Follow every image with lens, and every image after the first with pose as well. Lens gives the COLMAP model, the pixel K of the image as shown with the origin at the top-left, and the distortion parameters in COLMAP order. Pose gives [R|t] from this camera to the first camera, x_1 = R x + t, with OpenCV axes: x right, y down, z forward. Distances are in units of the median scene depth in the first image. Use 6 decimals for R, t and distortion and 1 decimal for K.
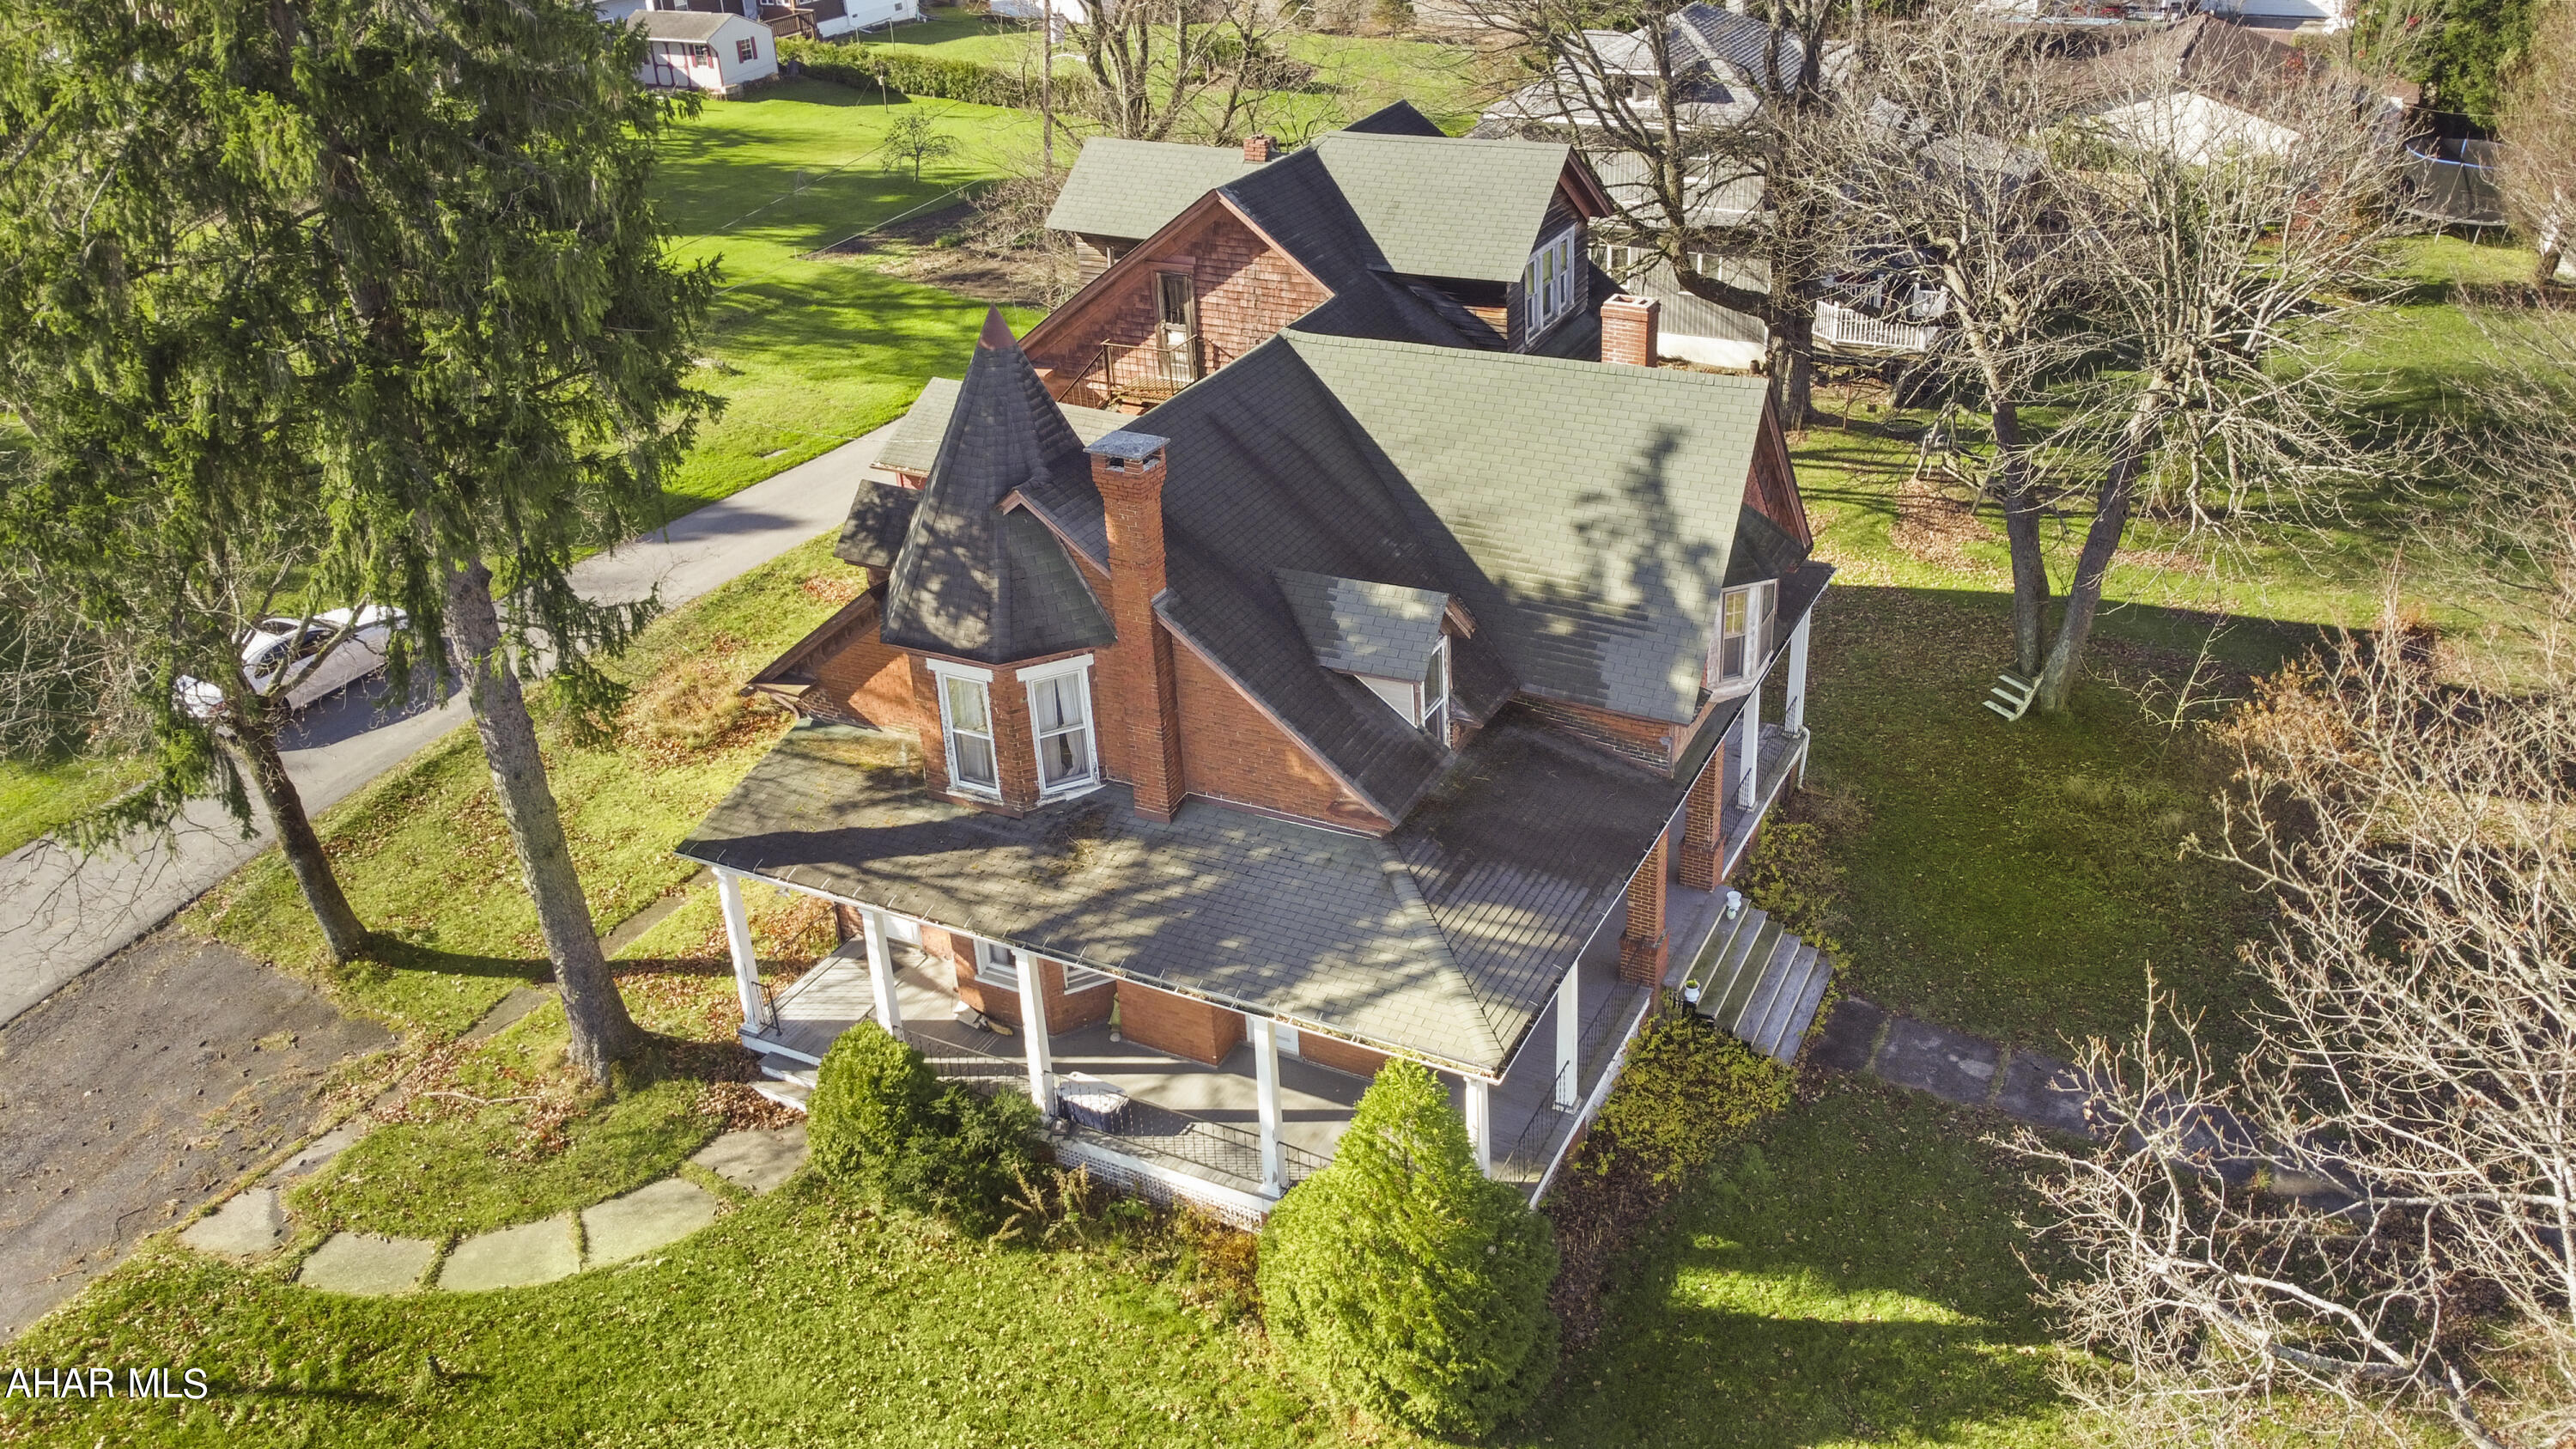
lens RADIAL K [[1876.2, 0, 1364.2], [0, 1876.2, 722.3], [0, 0, 1]] dist [-0.002577, -0.002137]
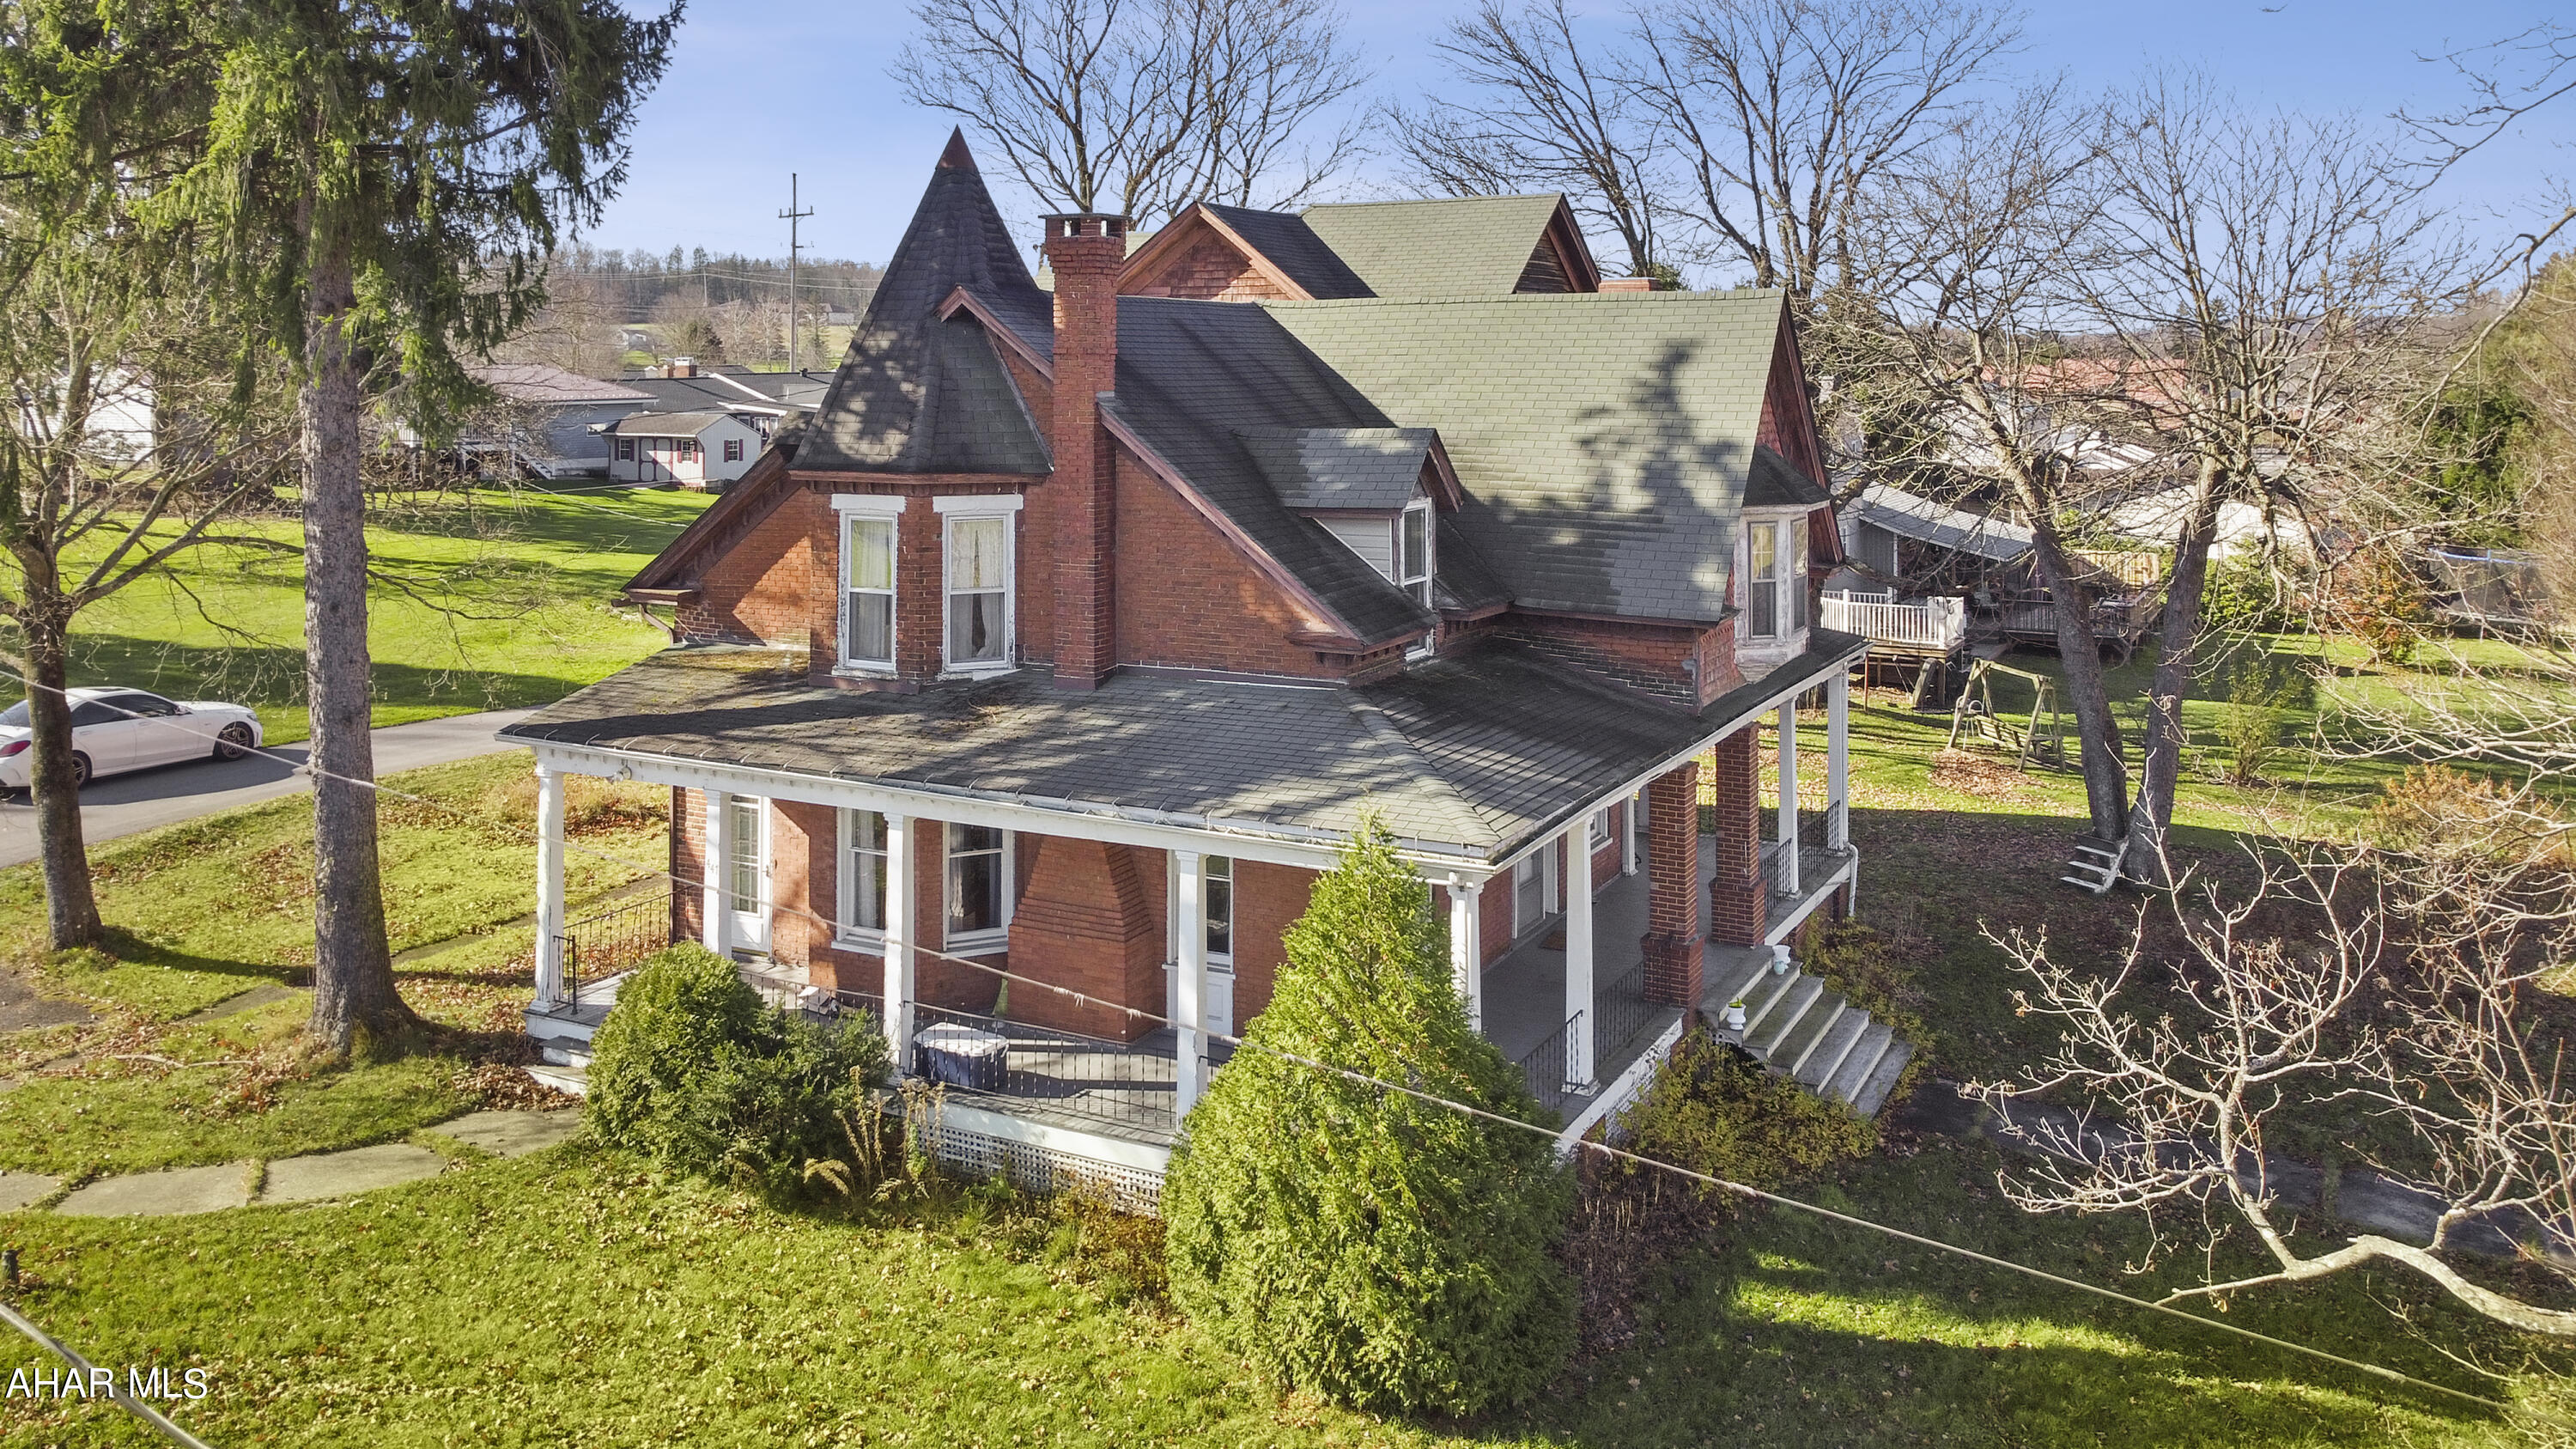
lens RADIAL K [[1987.0, 0, 1288.0], [0, 1987.0, 724.5], [0, 0, 1]] dist [-0.005105, 0.000862]
pose [[0.998940, 0.035910, -0.028813, 0.007556], [-0.044951, 0.896048, -0.441675, 0.444181], [0.009957, 0.442502, 0.896712, 0.216949]]
